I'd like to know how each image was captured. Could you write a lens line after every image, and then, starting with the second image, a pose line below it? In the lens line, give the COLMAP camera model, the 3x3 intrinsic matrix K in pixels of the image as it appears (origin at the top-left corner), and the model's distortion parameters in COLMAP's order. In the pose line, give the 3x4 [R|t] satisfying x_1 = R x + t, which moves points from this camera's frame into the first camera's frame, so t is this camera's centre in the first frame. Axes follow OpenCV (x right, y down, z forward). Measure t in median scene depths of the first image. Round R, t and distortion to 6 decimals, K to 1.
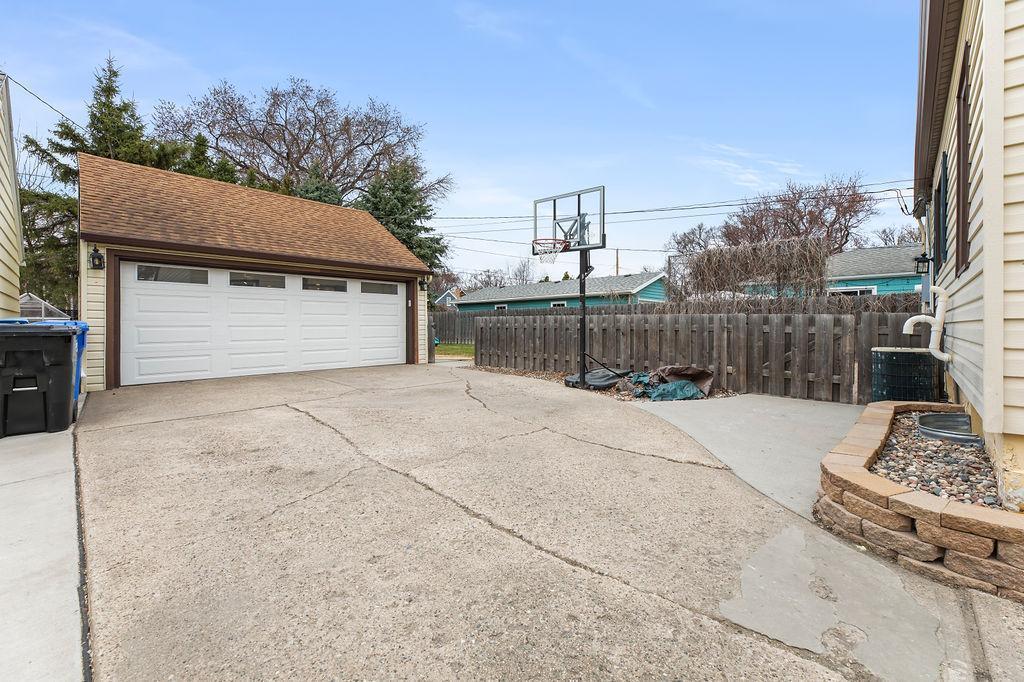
lens RADIAL K [[418.4, 0, 512.0], [0, 418.4, 341.0], [0, 0, 1]] dist [-0.003296, -0.000498]
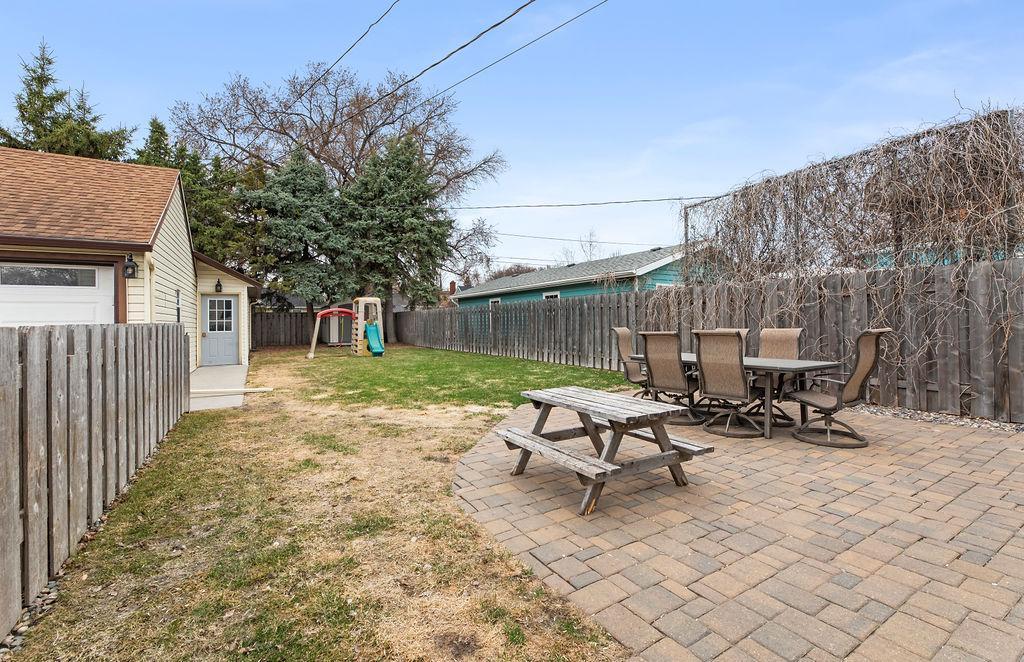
lens RADIAL K [[418.8, 0, 512.0], [0, 418.8, 331.0], [0, 0, 1]] dist [-0.002184, -0.000219]
pose [[0.960162, -0.000027, -0.279446, 0.249757], [-0.002407, 0.999962, -0.008365, -0.022923], [0.279435, 0.008704, 0.960125, 0.314143]]
